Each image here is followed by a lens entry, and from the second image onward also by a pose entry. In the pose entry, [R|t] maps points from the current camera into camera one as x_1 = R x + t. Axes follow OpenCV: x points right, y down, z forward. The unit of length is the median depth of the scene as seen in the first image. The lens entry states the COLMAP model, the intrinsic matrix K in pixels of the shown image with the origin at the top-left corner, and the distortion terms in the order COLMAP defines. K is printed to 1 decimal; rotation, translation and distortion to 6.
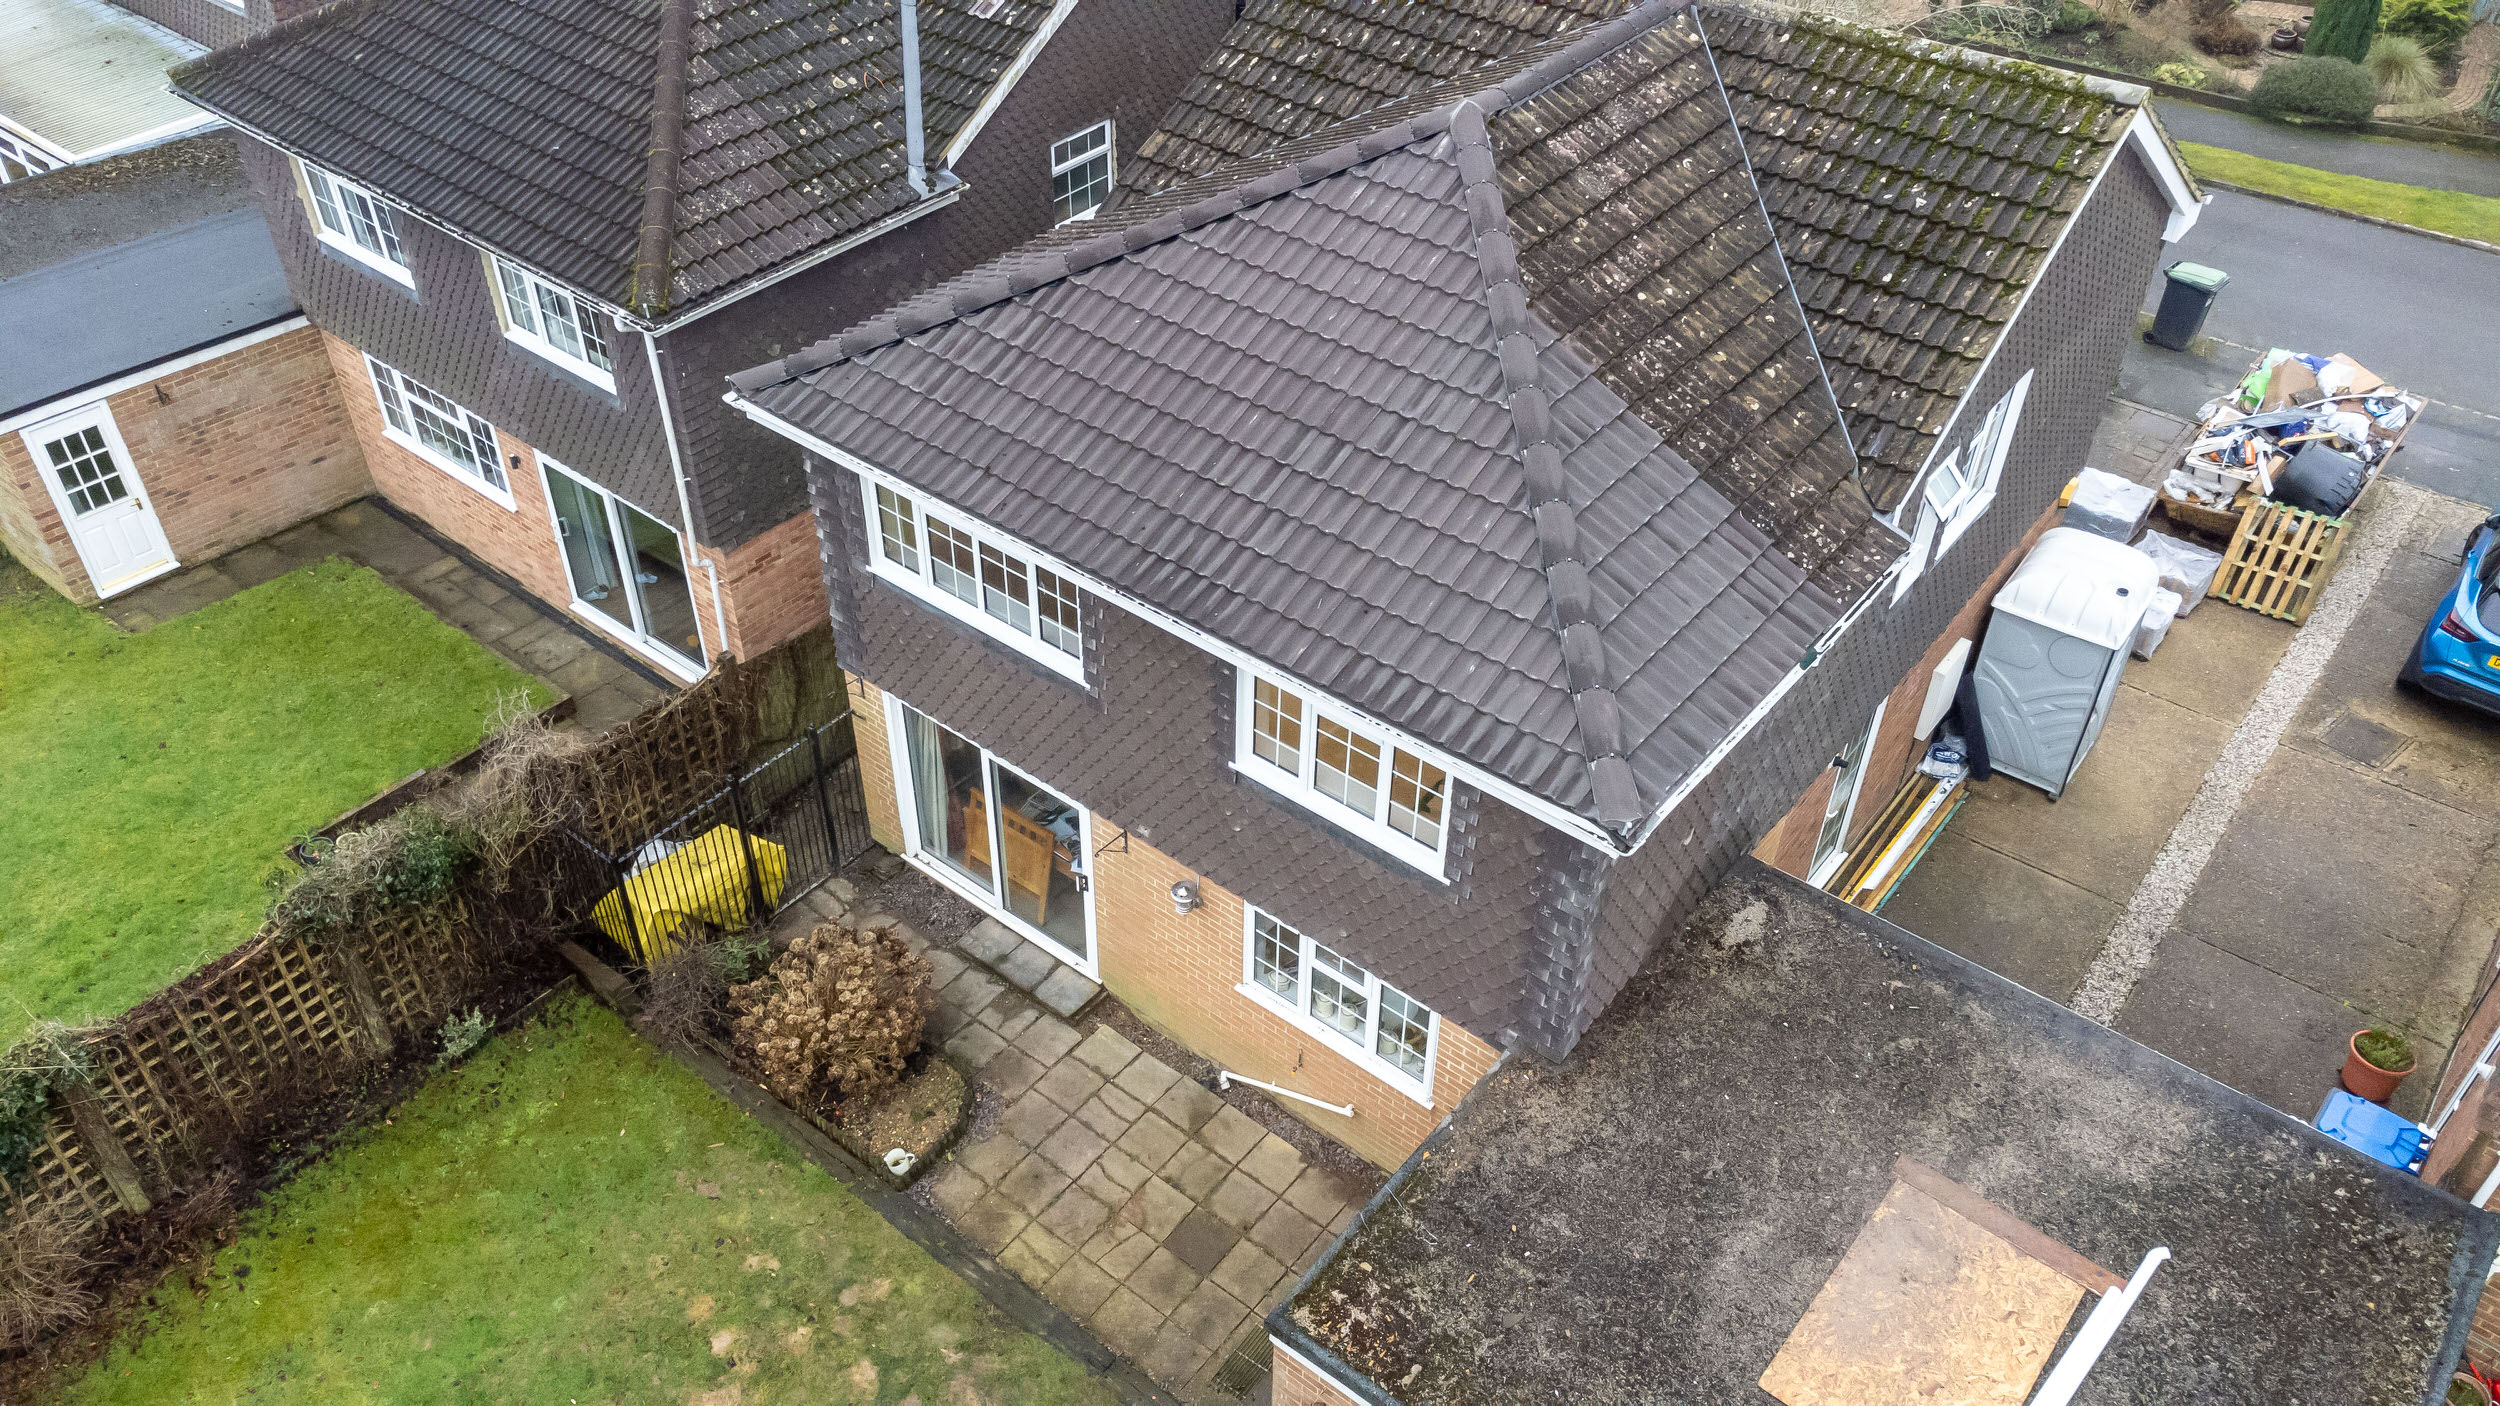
lens RADIAL K [[1836.8, 0, 1235.7], [0, 1836.8, 703.4], [0, 0, 1]] dist [0.045928, 0.007353]
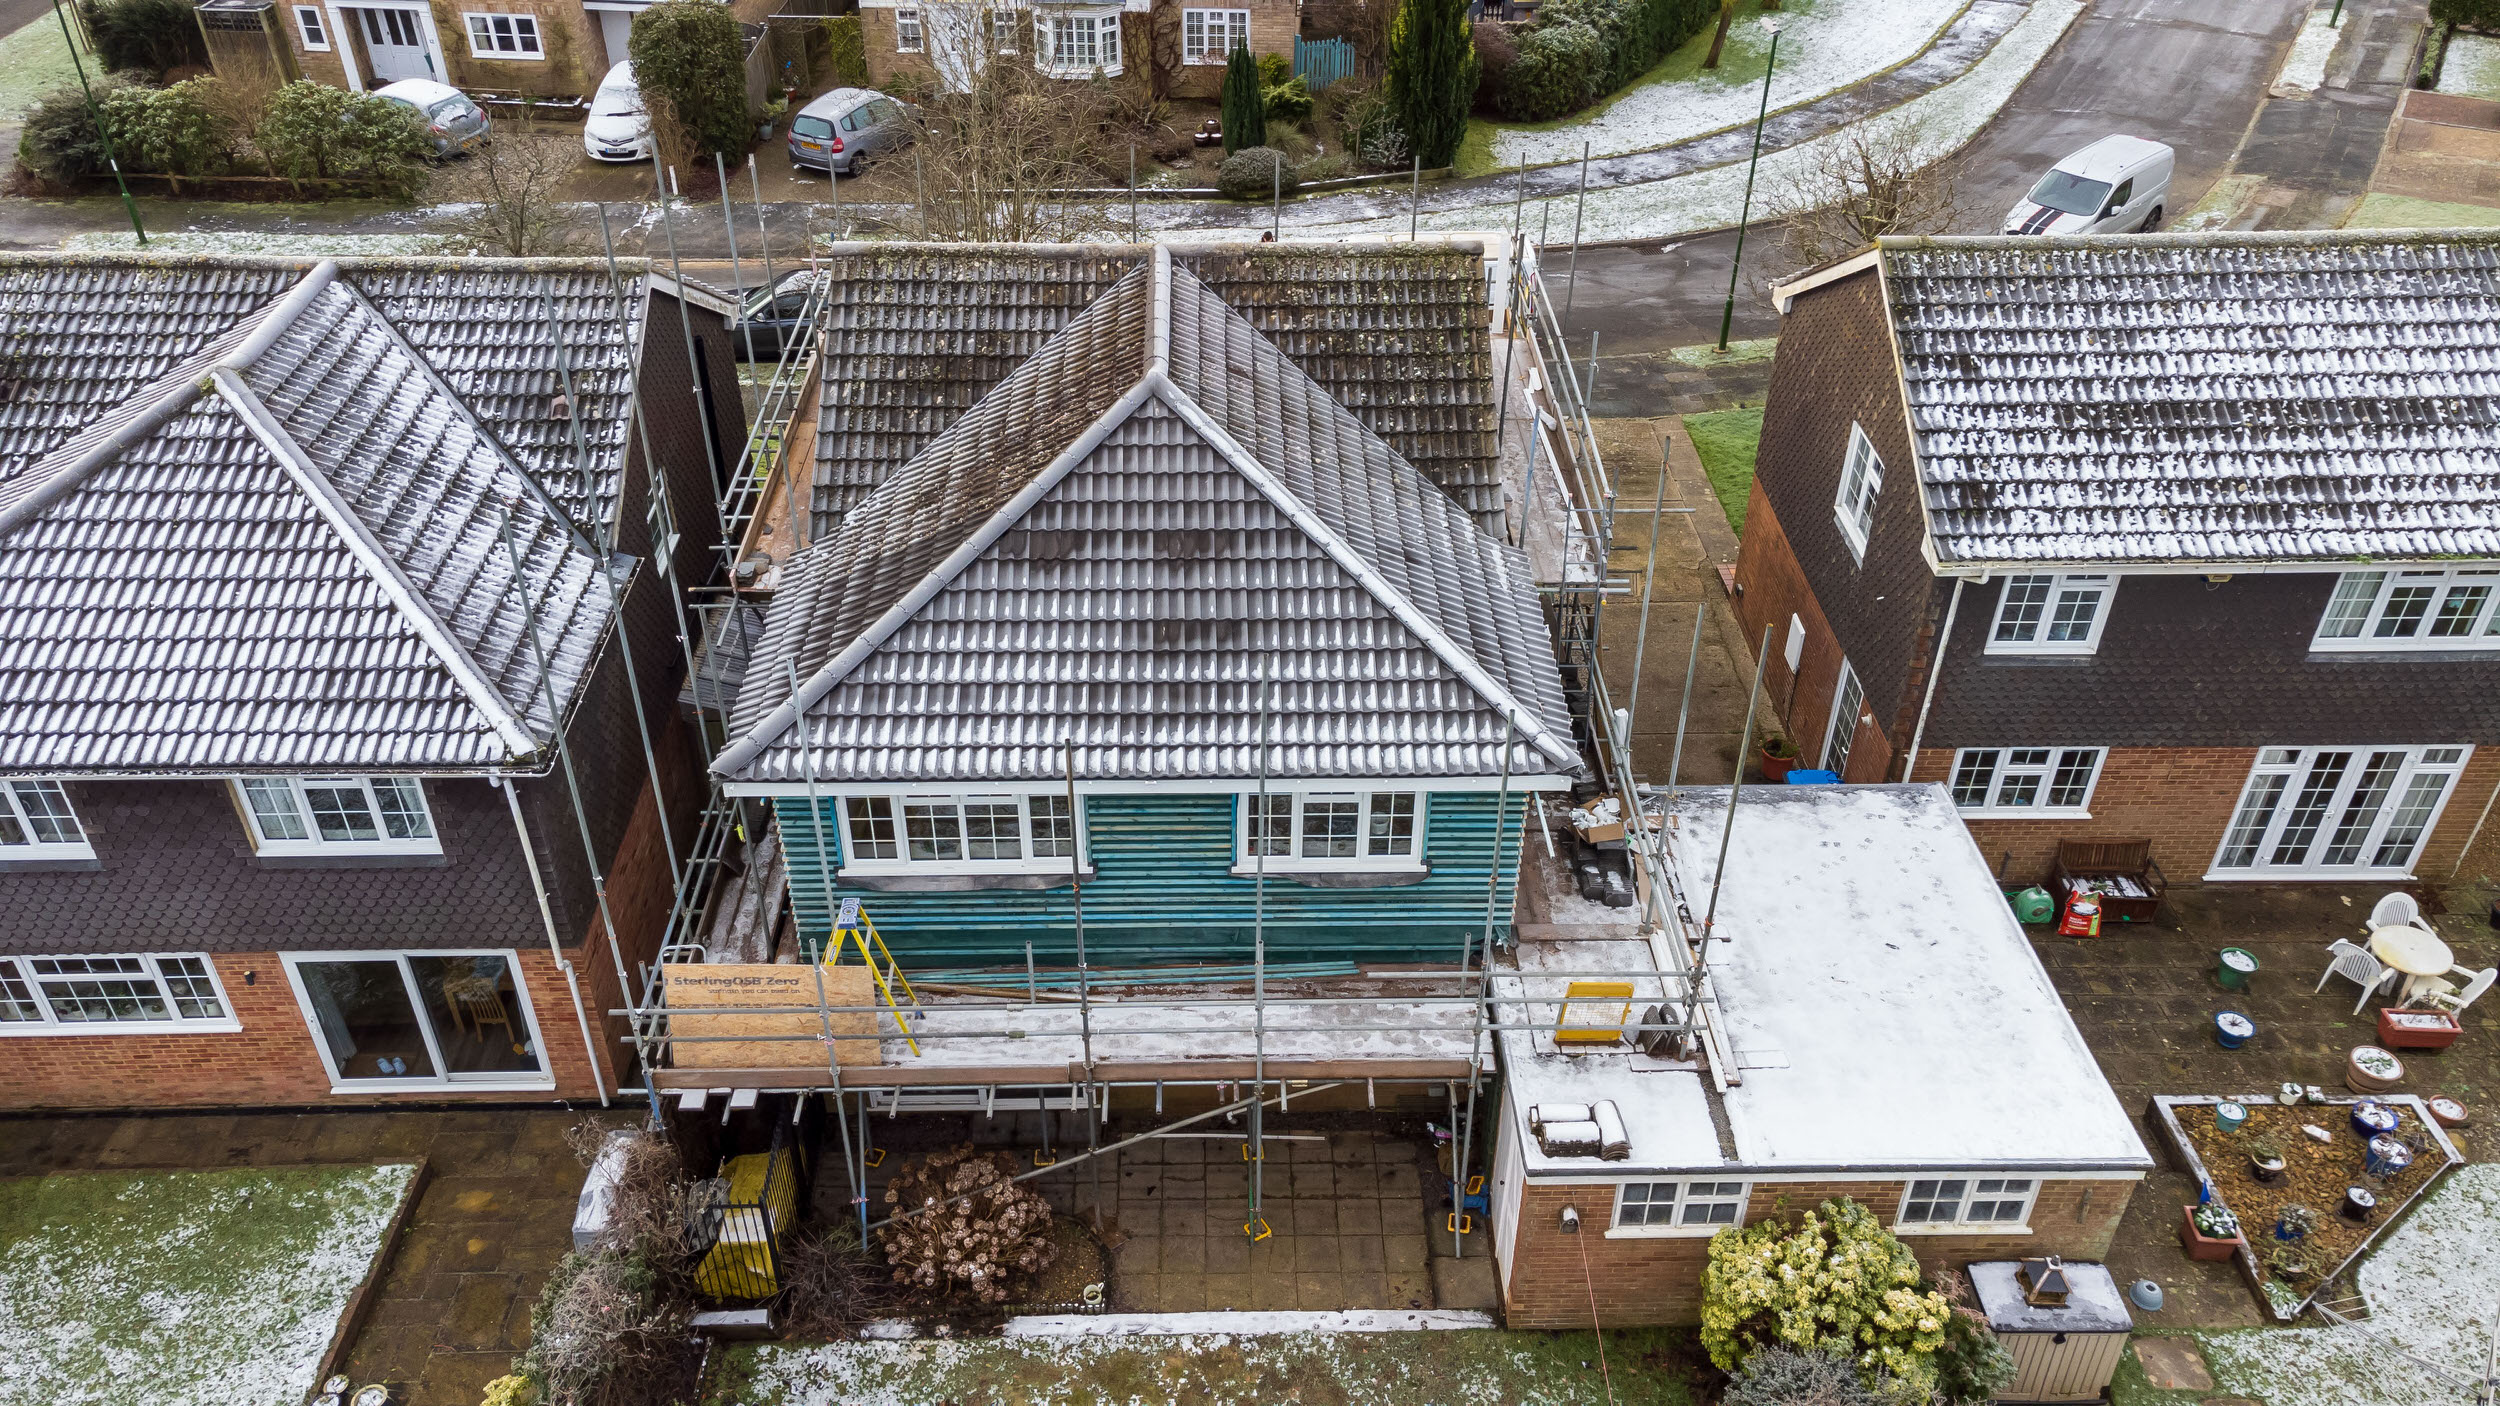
lens RADIAL K [[1863.2, 0, 1223.8], [0, 1863.2, 706.9], [0, 0, 1]] dist [0.005109, 0.063341]
pose [[0.769630, -0.382959, 0.510894, -0.431374], [0.410469, 0.909659, 0.063521, -0.108948], [-0.489066, 0.160818, 0.857294, -0.123288]]
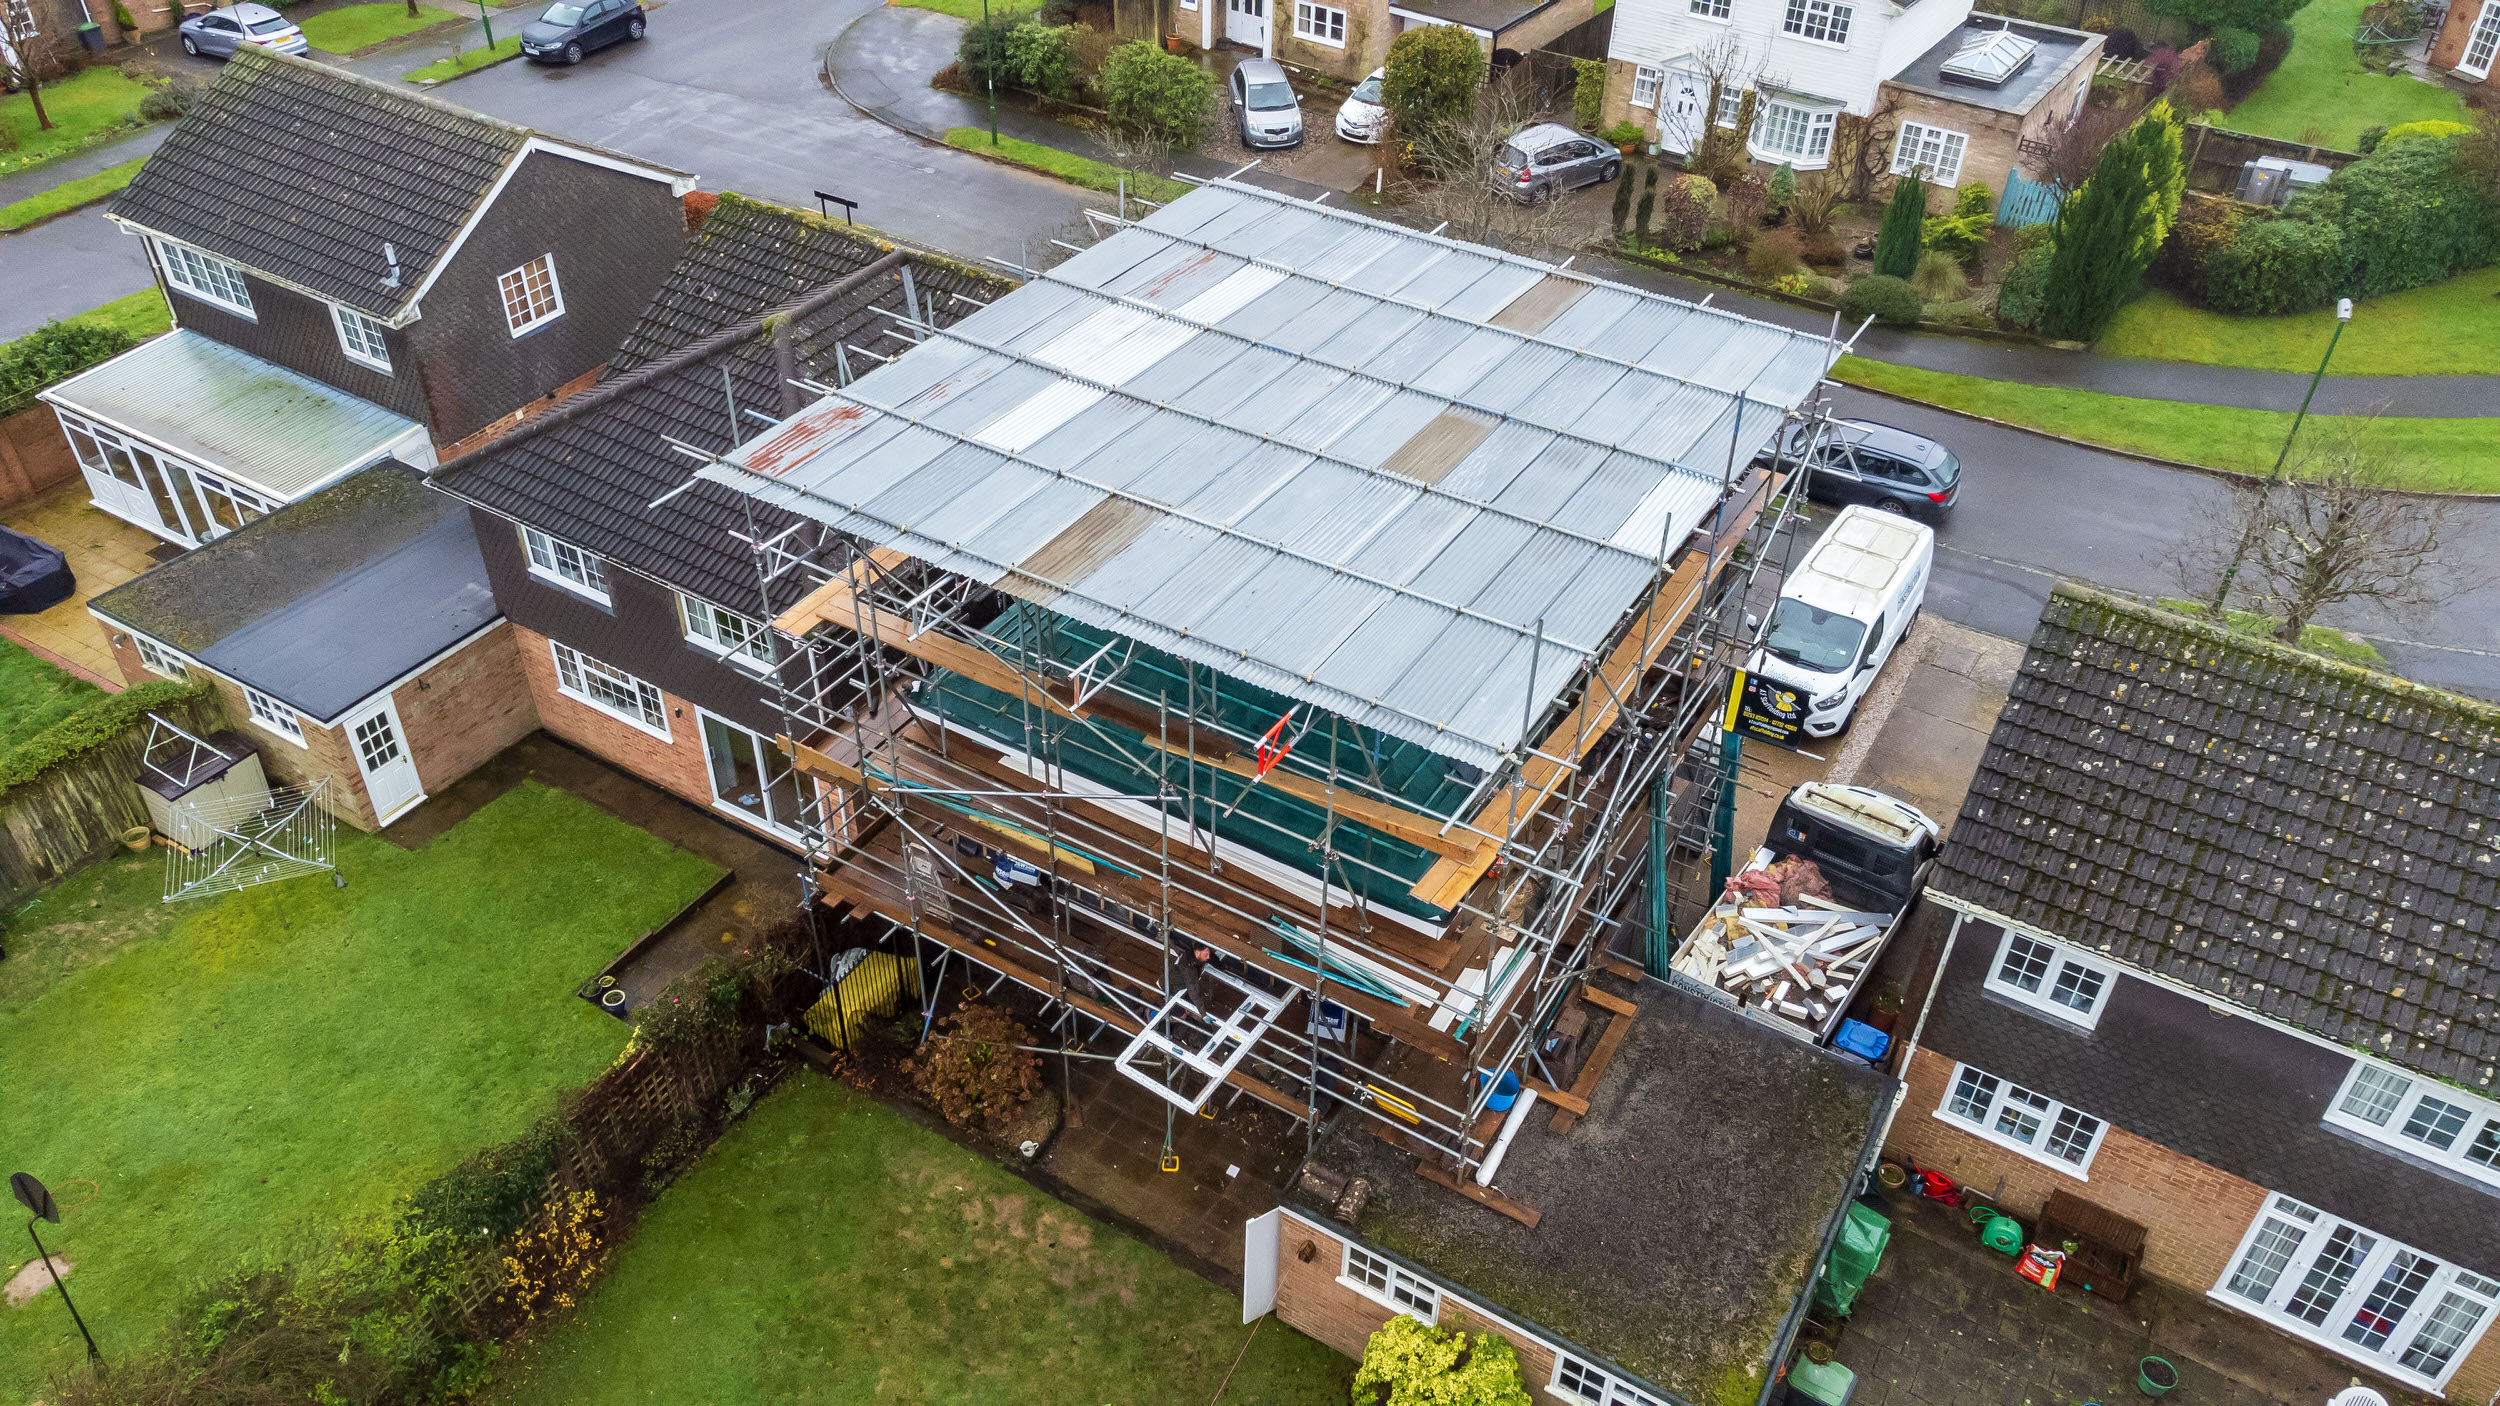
lens RADIAL K [[1863.2, 0, 1223.8], [0, 1863.2, 706.9], [0, 0, 1]] dist [0.005109, 0.063341]
pose [[0.992049, -0.079033, 0.097945, -0.101370], [0.079943, 0.996785, -0.005397, -0.089899], [-0.097204, 0.013184, 0.995177, -0.497408]]
